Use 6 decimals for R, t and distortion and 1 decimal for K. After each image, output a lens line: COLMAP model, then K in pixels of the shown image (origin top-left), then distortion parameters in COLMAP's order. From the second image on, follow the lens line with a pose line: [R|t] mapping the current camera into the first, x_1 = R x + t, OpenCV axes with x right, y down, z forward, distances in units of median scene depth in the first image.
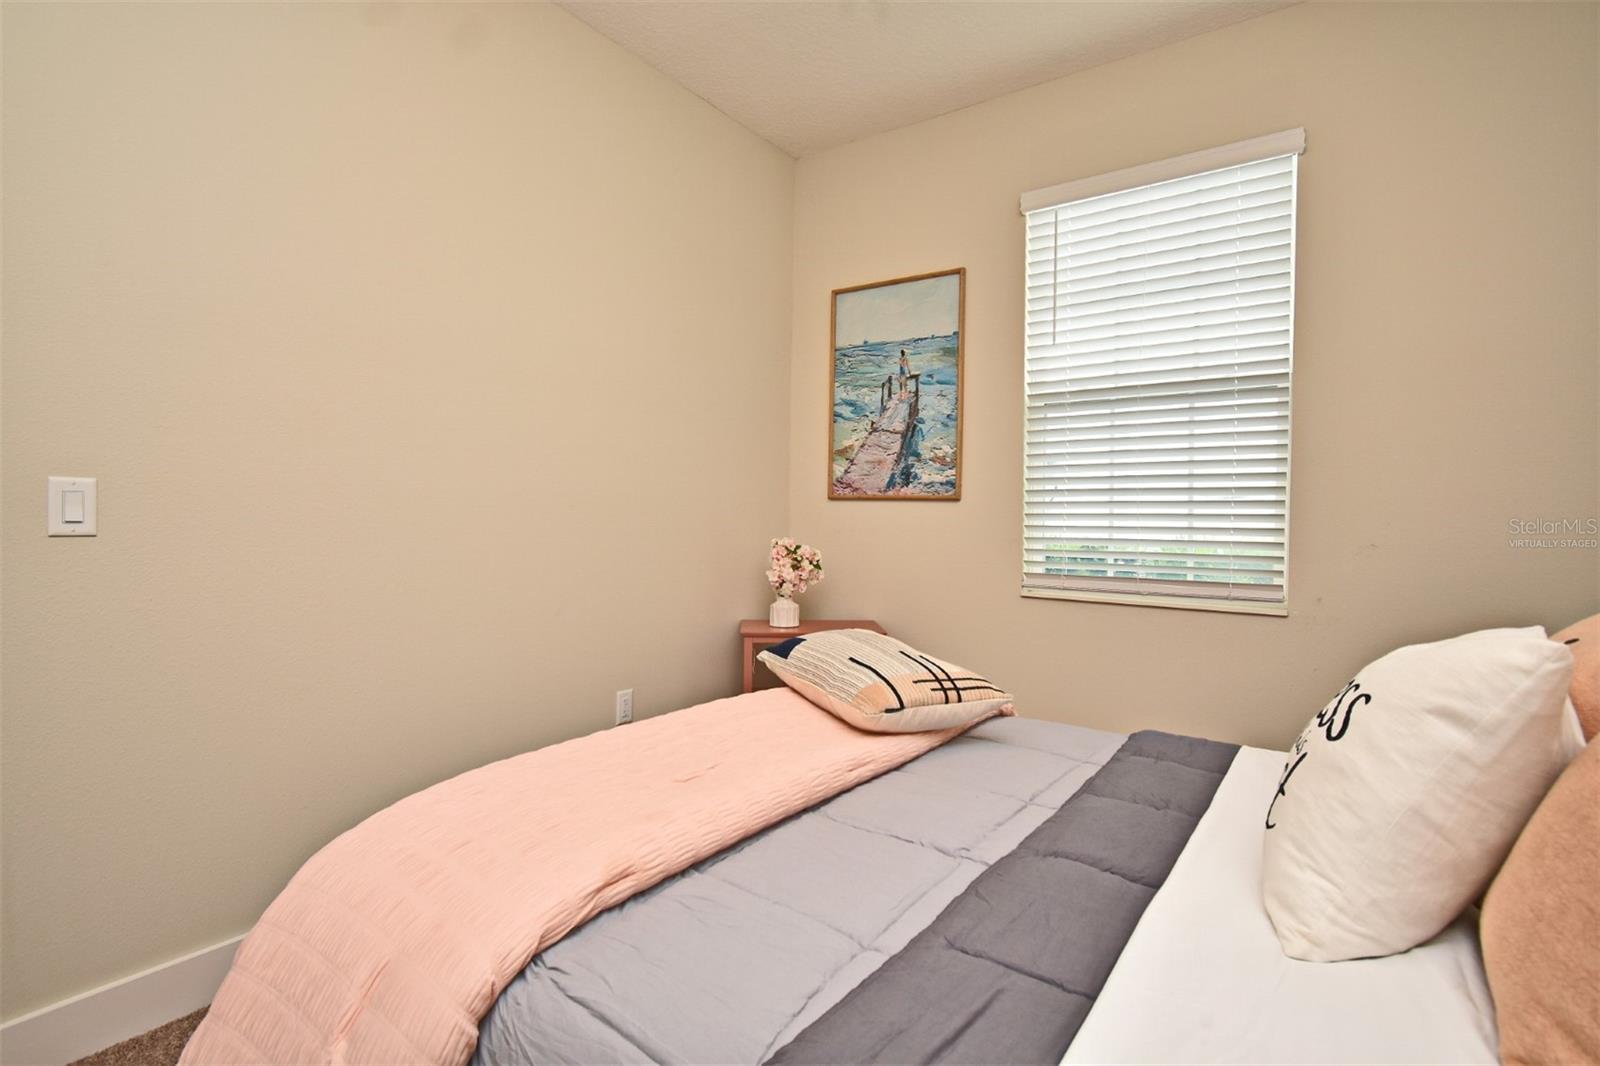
lens RADIAL K [[790.0, 0, 800.0], [0, 790.0, 533.0], [0, 0, 1]] dist [0.000259, -0.000026]
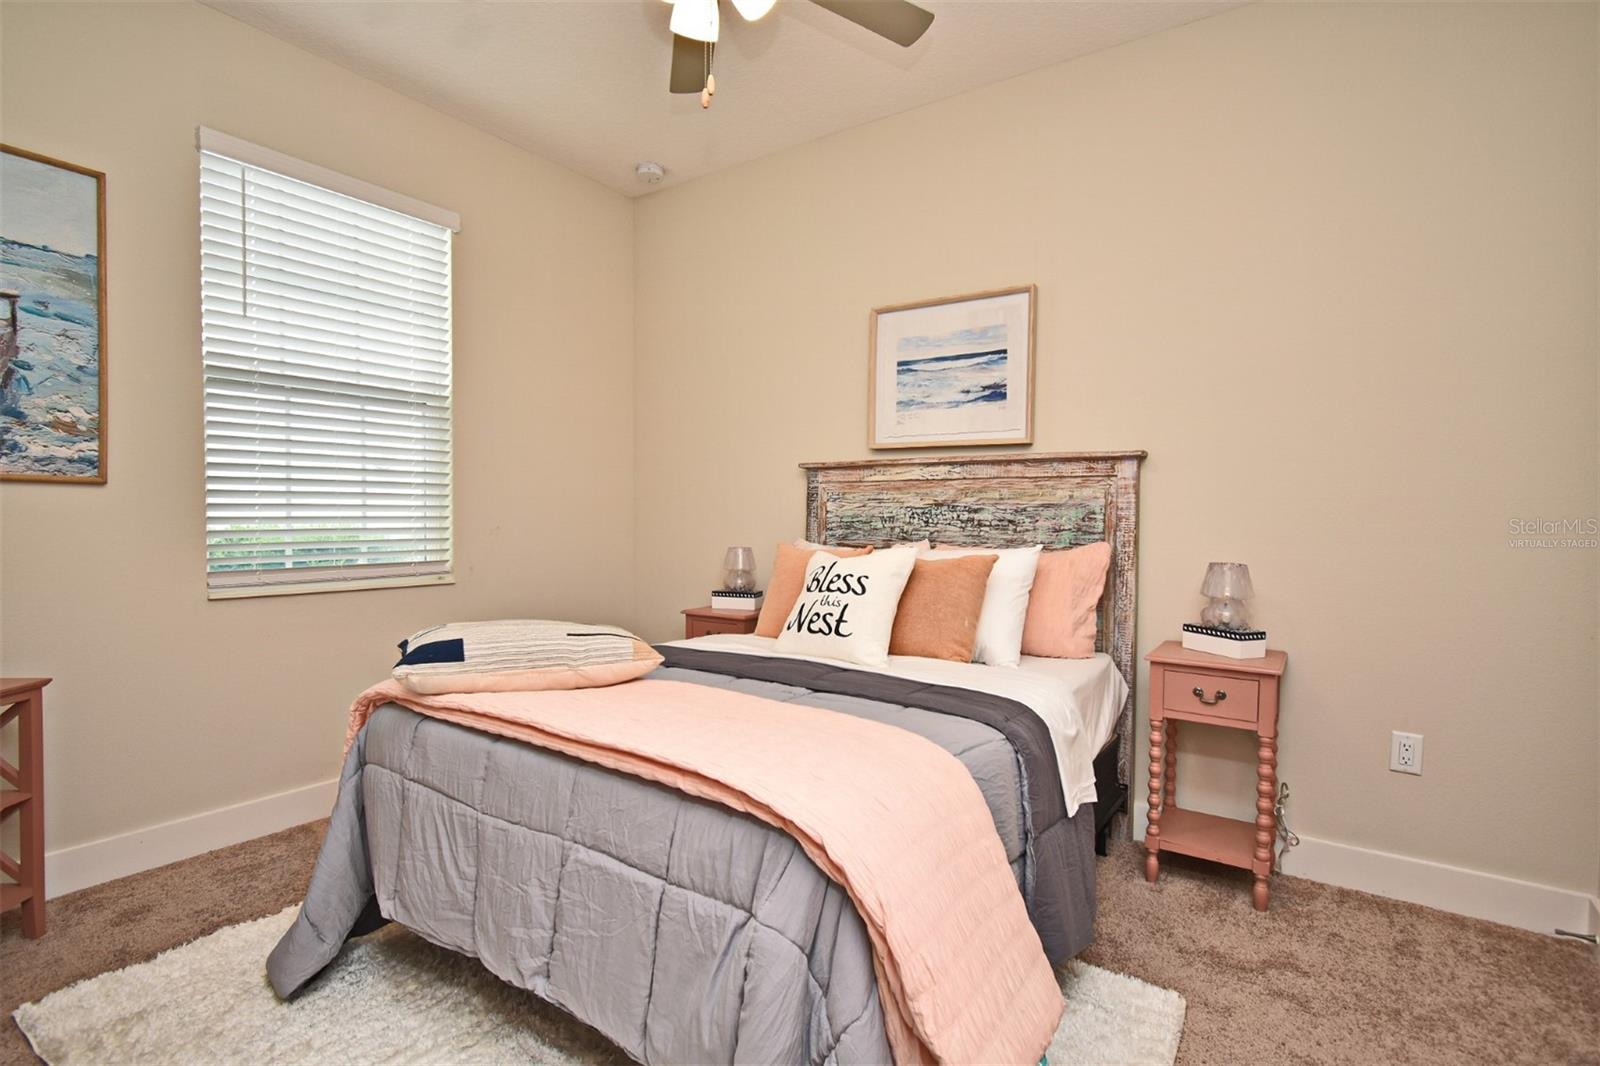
lens RADIAL K [[790.0, 0, 800.0], [0, 790.0, 533.0], [0, 0, 1]] dist [0.000259, -0.000026]
pose [[-0.019383, -0.033756, 0.999242, -0.562230], [0.014893, 0.999309, 0.034047, -0.011431], [-0.999701, 0.015542, -0.018867, 0.360008]]
